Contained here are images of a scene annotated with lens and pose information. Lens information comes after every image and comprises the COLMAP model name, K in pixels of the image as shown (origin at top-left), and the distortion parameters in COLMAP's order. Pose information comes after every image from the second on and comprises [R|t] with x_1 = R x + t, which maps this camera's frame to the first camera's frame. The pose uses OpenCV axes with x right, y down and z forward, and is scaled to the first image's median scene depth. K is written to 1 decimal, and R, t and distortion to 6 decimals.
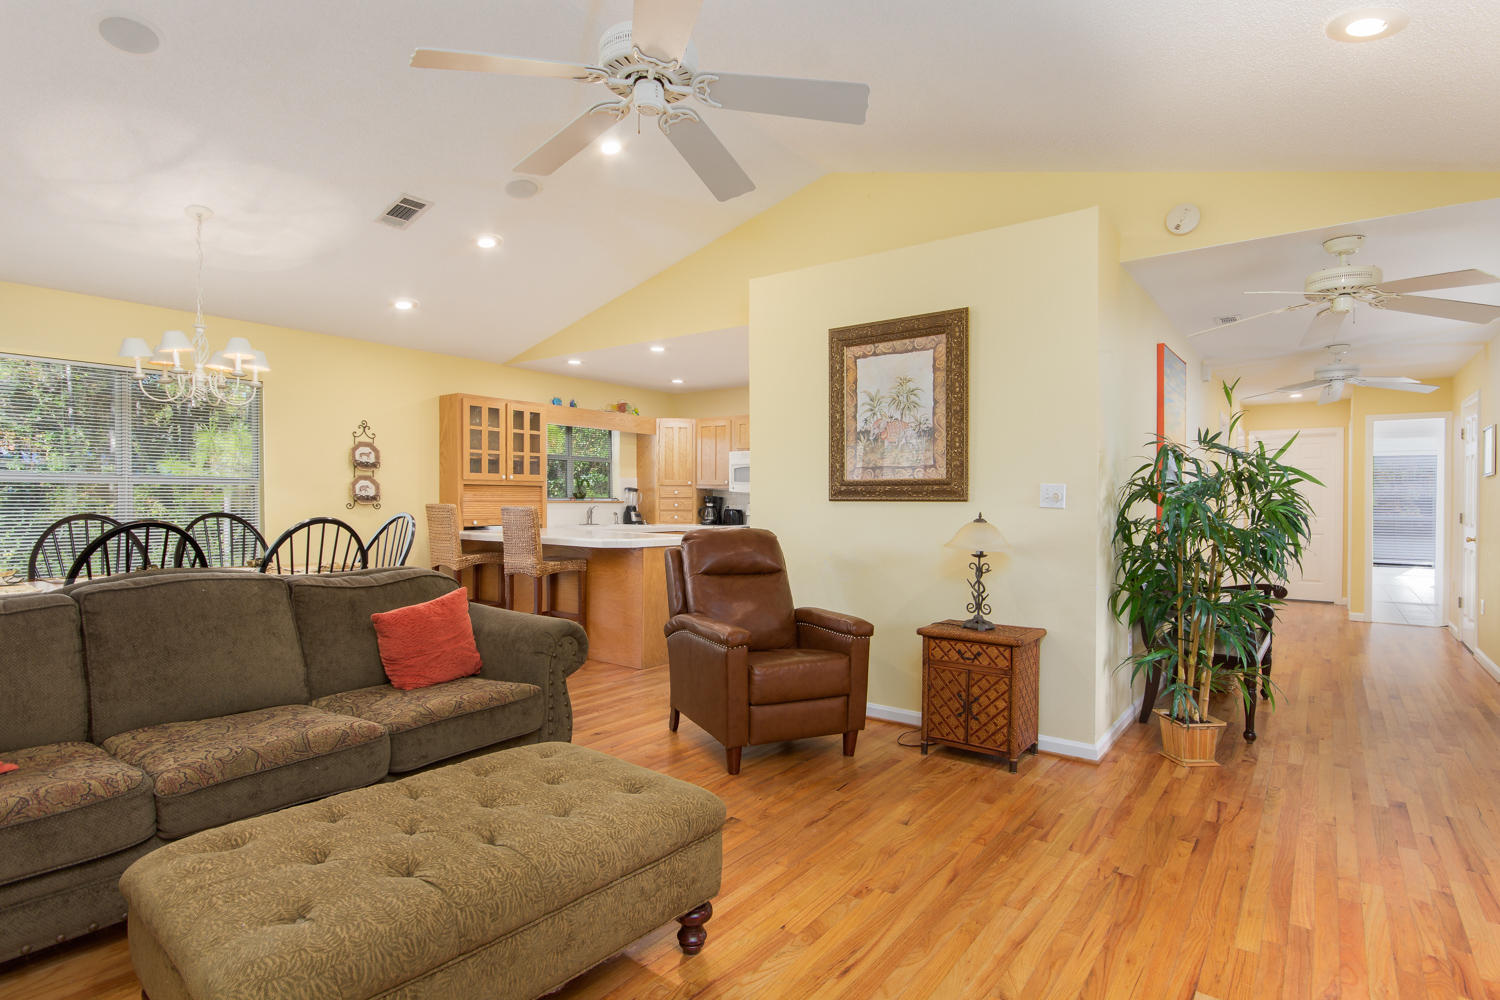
lens RADIAL K [[762.3, 0, 748.3], [0, 762.3, 502.6], [0, 0, 1]] dist [-0.001117, 0.000179]
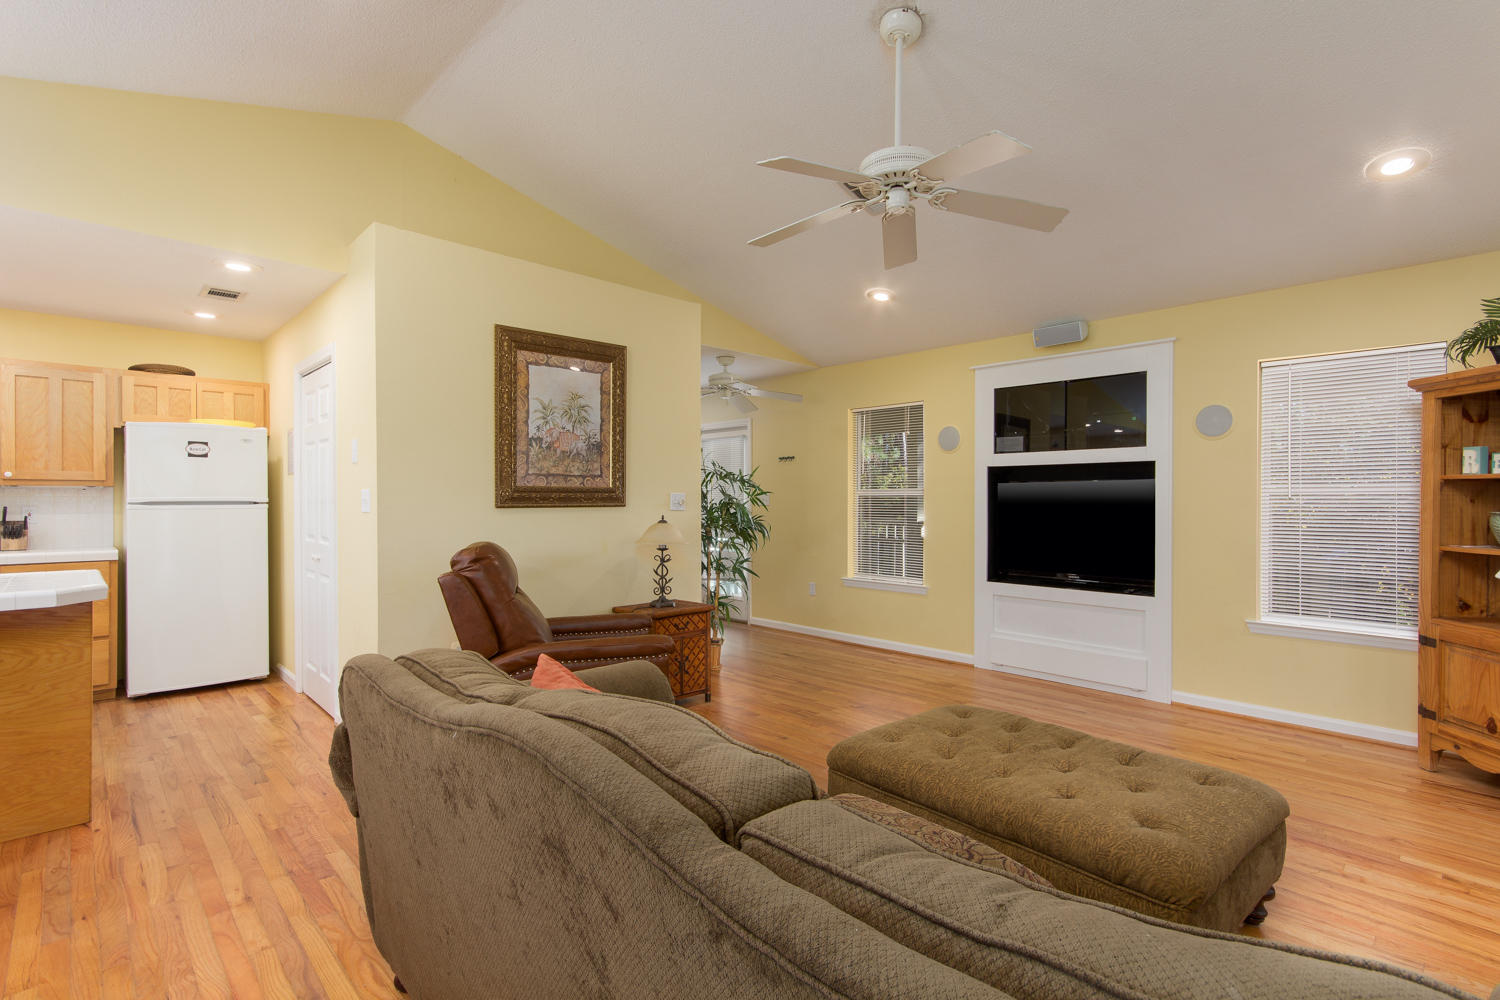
lens RADIAL K [[705.2, 0, 744.1], [0, 705.2, 499.6], [0, 0, 1]] dist [0.000371, 0.000203]
pose [[0.163969, -0.006519, 0.986444, -0.752351], [0.007444, 0.999958, 0.005371, -0.016434], [-0.986437, 0.006462, 0.164010, 0.604269]]
